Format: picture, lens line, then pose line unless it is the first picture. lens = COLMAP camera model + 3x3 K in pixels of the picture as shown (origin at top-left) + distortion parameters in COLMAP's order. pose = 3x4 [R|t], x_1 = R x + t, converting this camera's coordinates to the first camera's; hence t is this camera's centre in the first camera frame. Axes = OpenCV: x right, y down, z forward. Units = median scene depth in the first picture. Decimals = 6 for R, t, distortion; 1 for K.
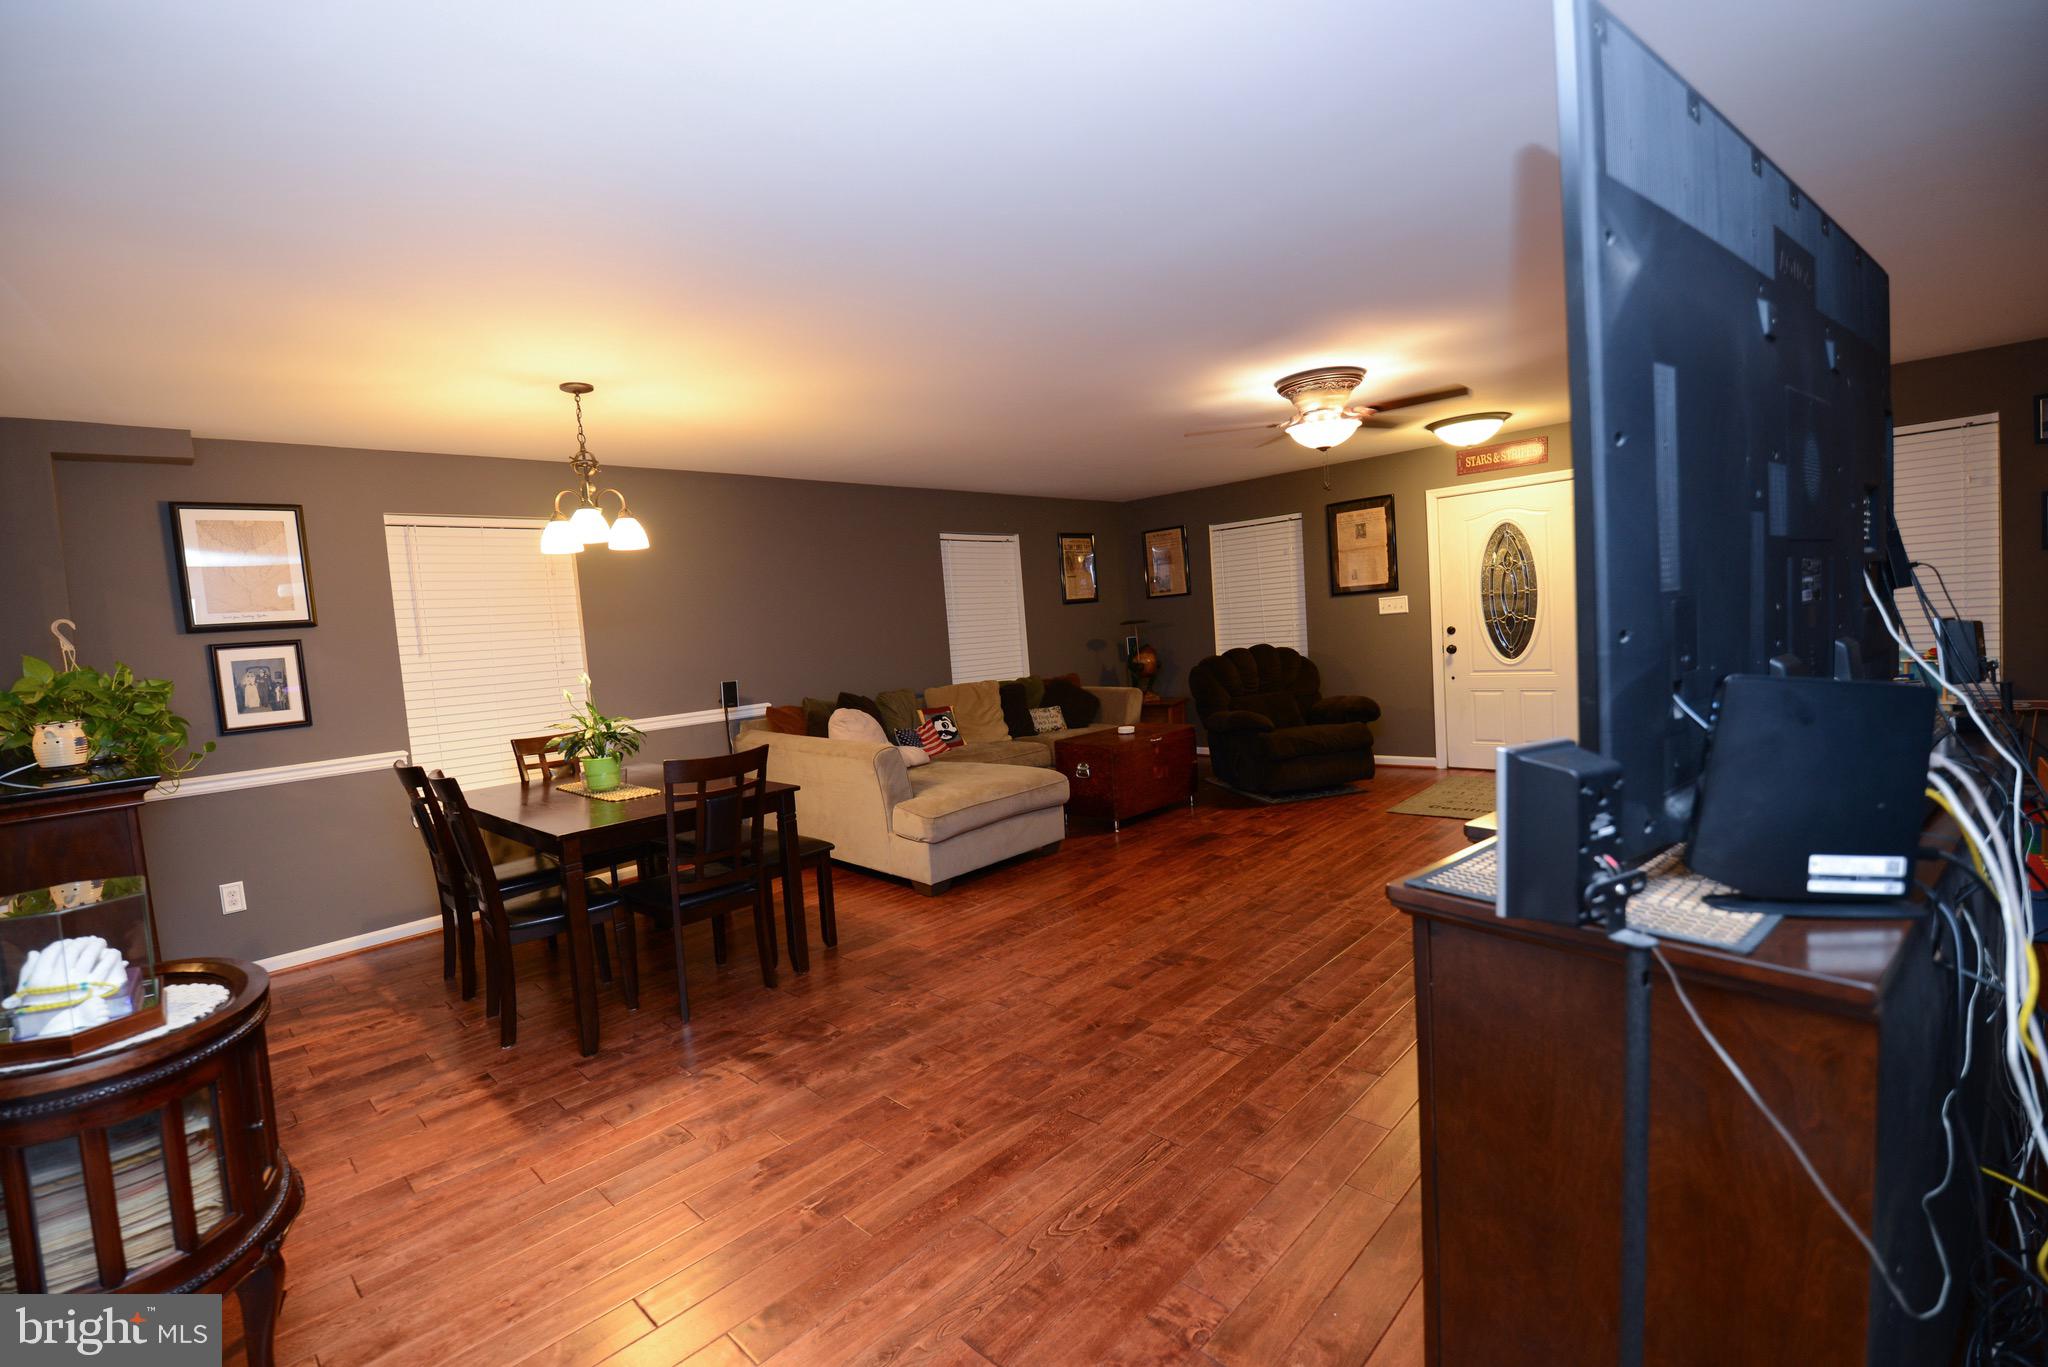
lens RADIAL K [[880.5, 0, 1024.9], [0, 880.5, 672.2], [0, 0, 1]] dist [-0.004475, -0.008644]
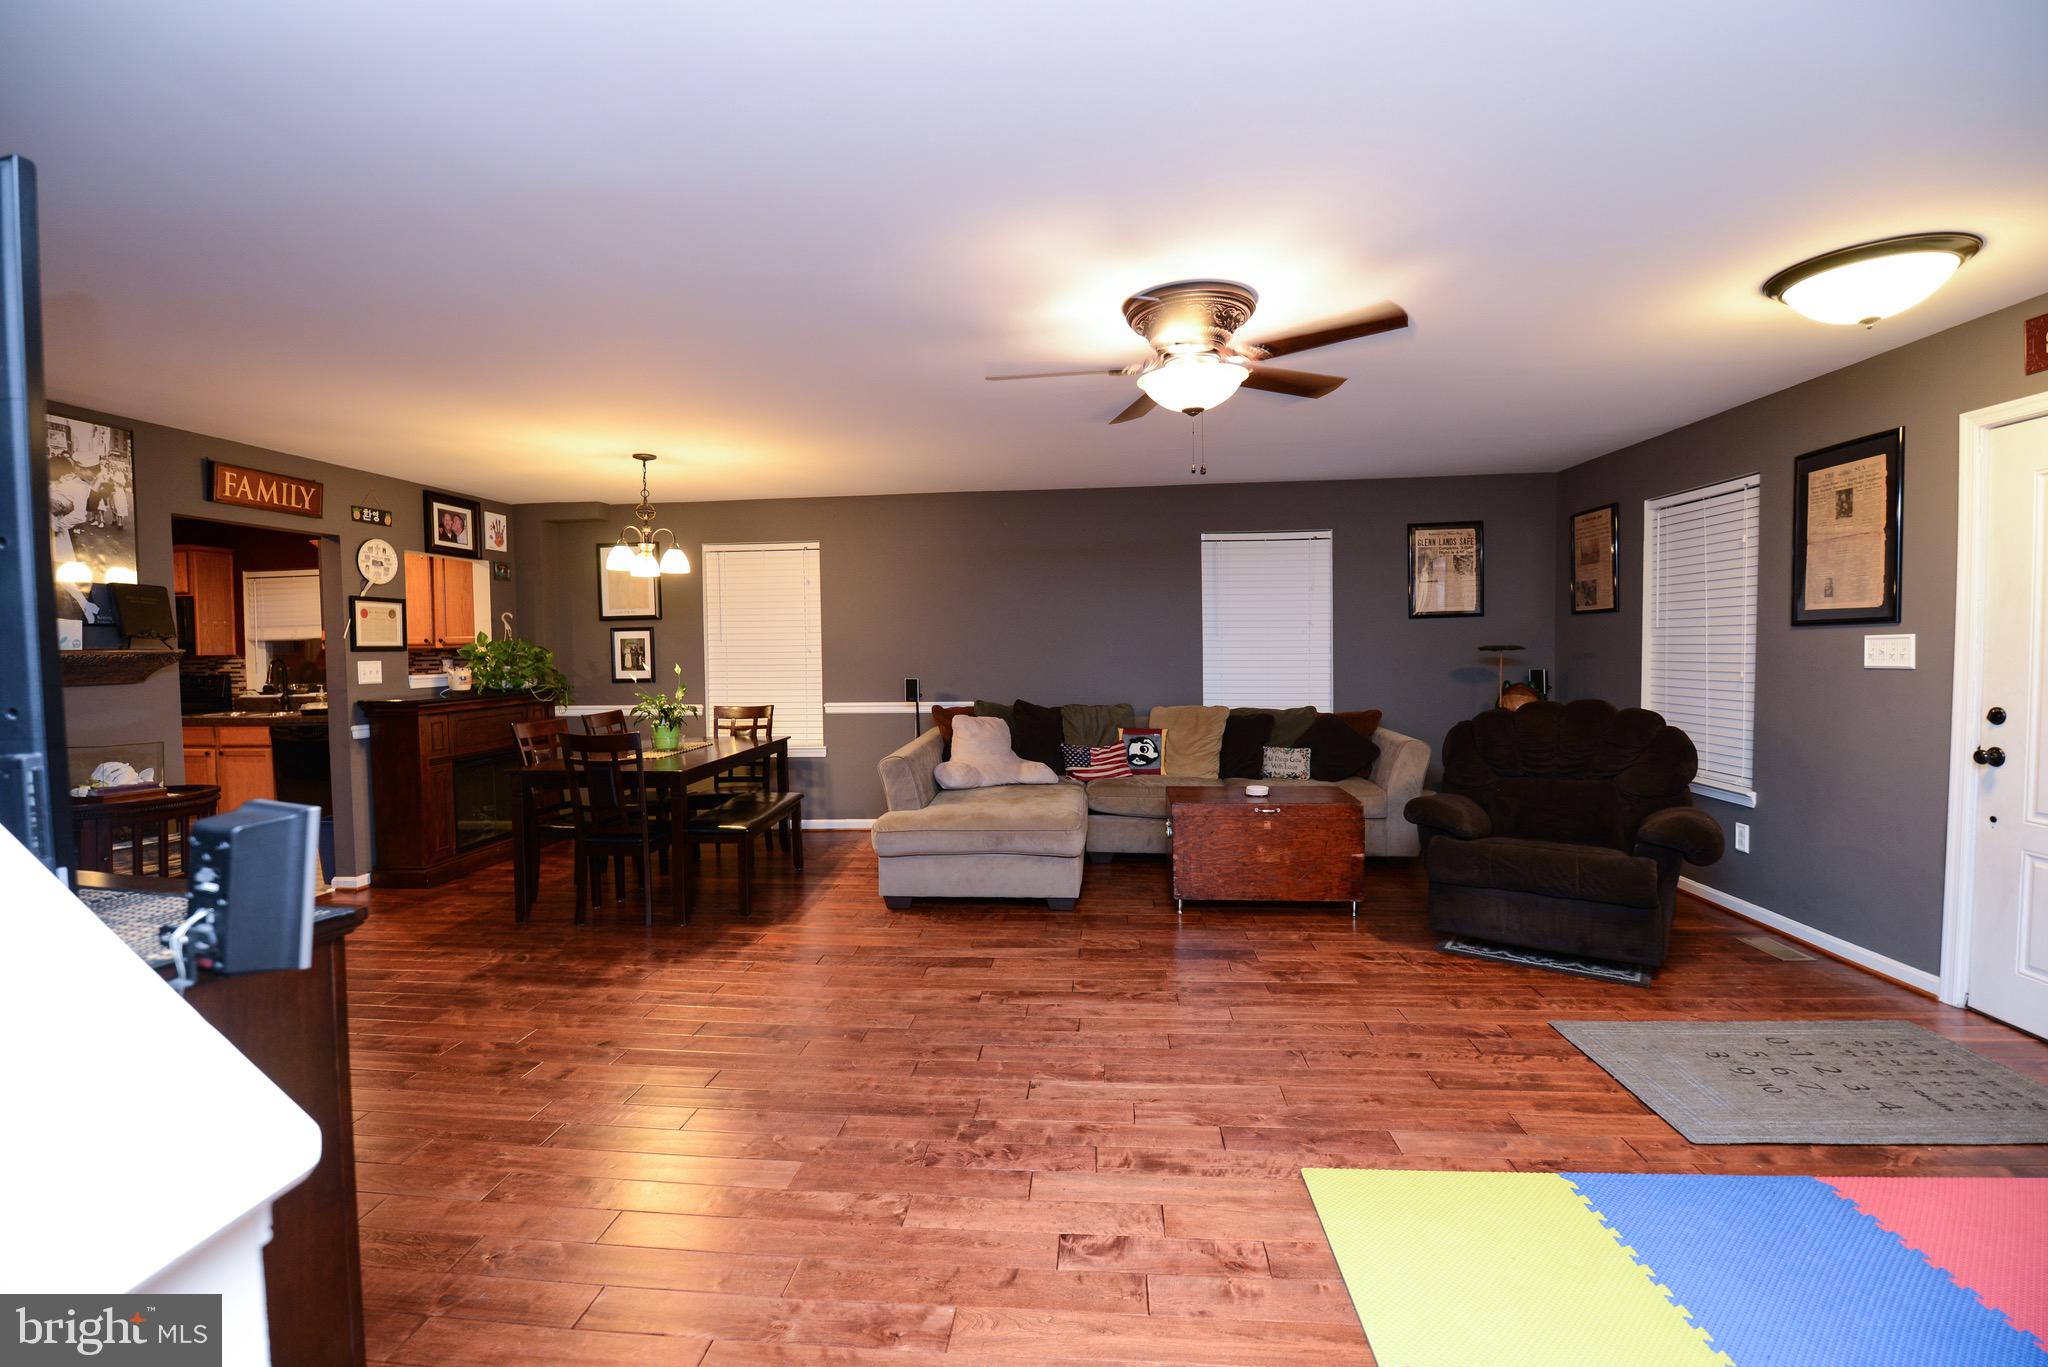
lens RADIAL K [[880.5, 0, 1027.2], [0, 880.5, 679.4], [0, 0, 1]] dist [-0.004475, -0.008644]
pose [[0.626432, 0.094687, -0.773704, 0.666467], [-0.074329, 0.995328, 0.061628, -0.073344], [0.775924, 0.018903, 0.630543, 0.419770]]
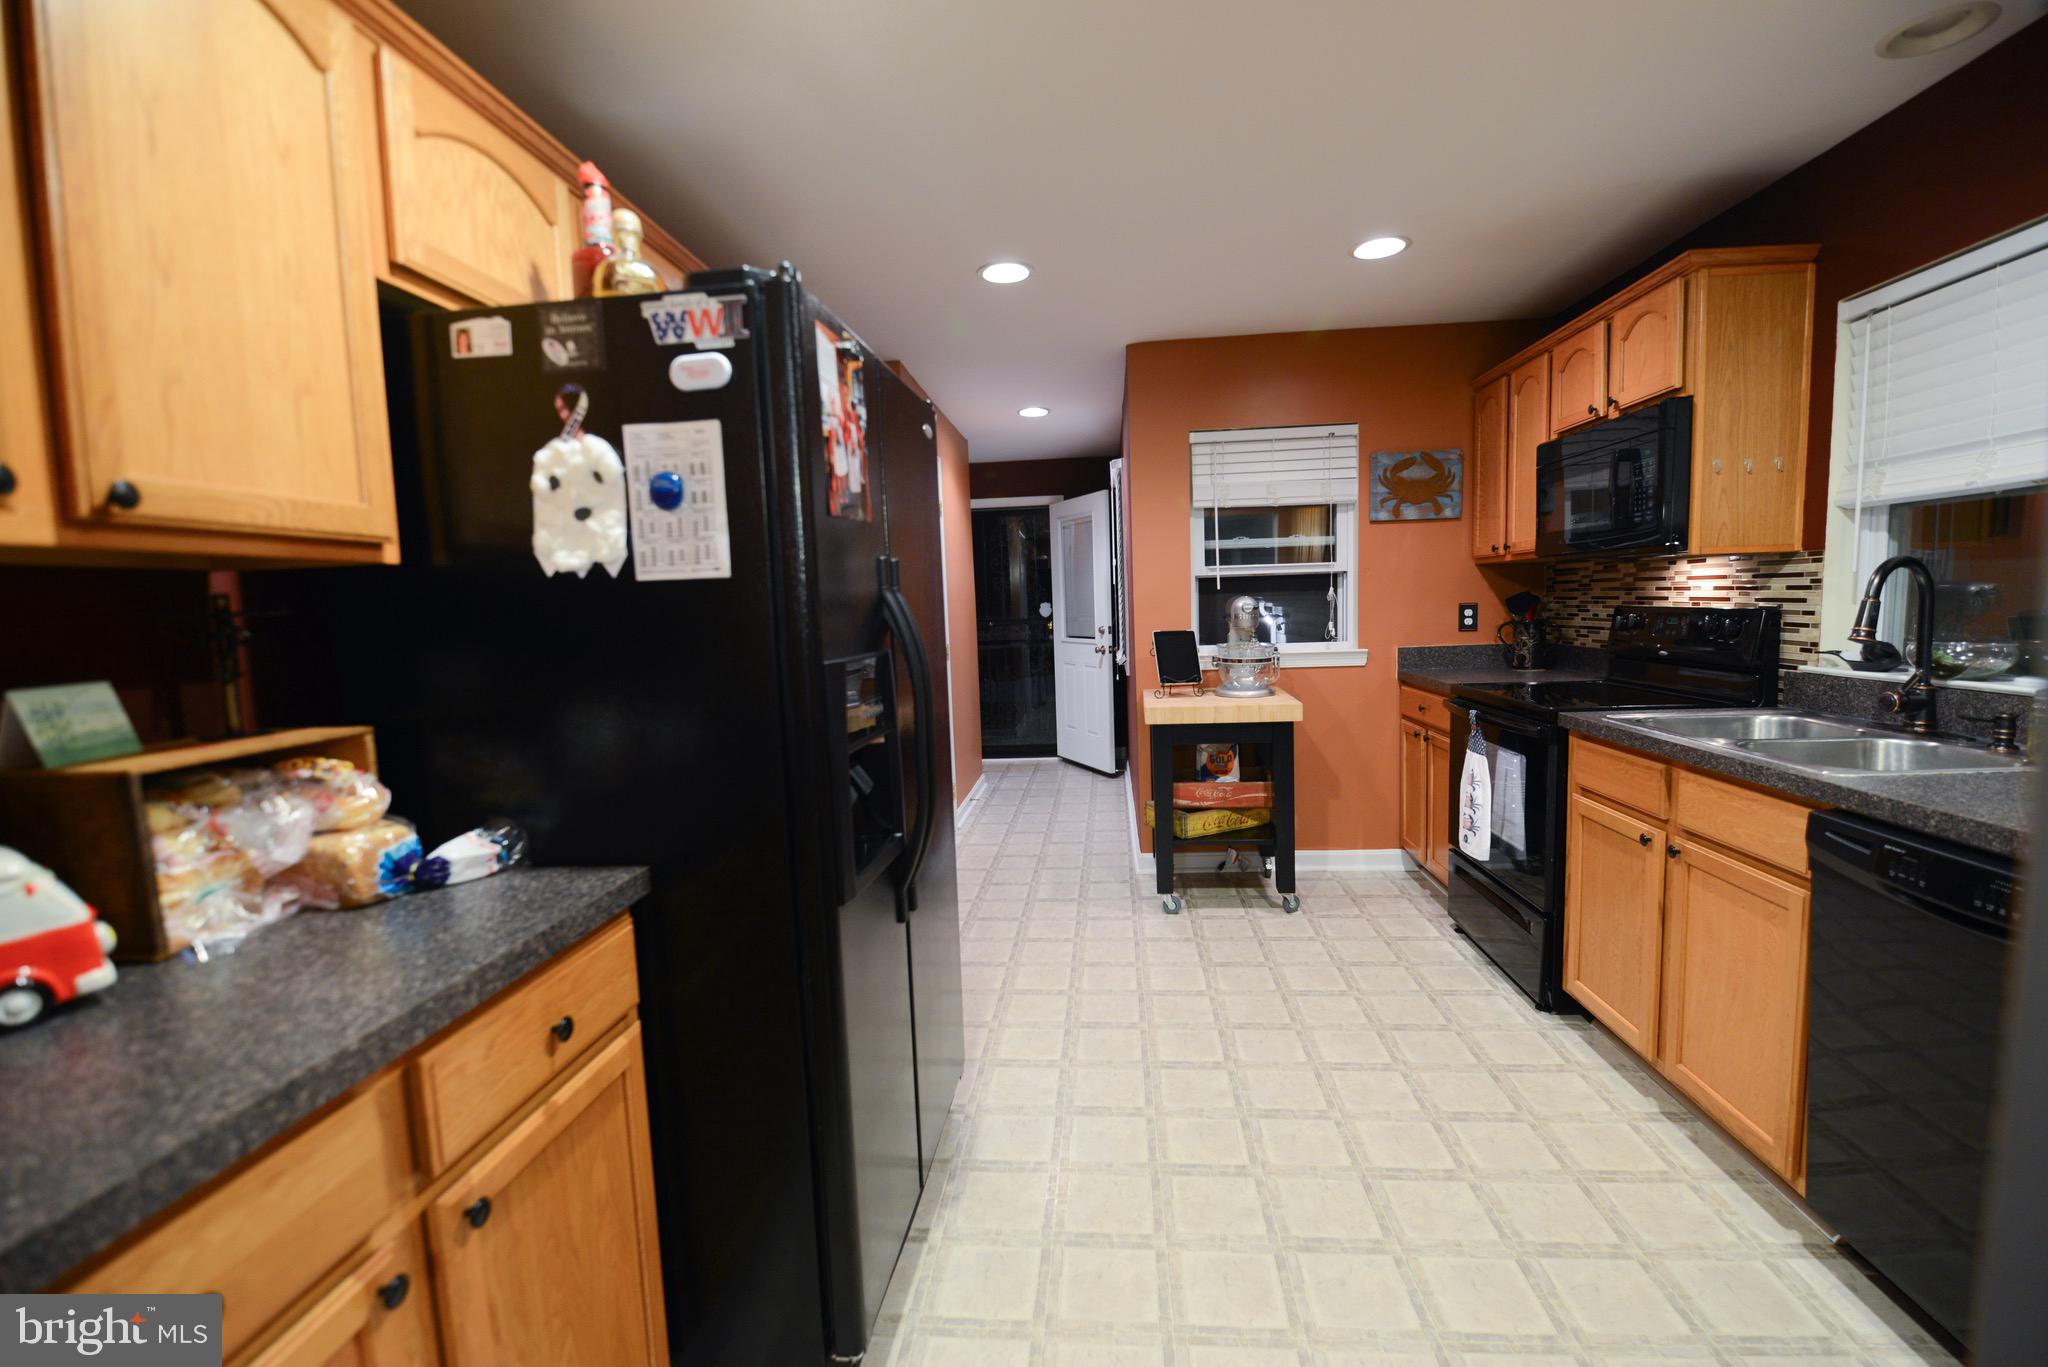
lens RADIAL K [[880.5, 0, 1038.0], [0, 880.5, 688.5], [0, 0, 1]] dist [-0.004475, -0.008644]
pose [[-0.769116, 0.161521, -0.618362, -0.492413], [0.056952, 0.981010, 0.185410, 0.022715], [0.636566, 0.107384, -0.763709, 0.427921]]
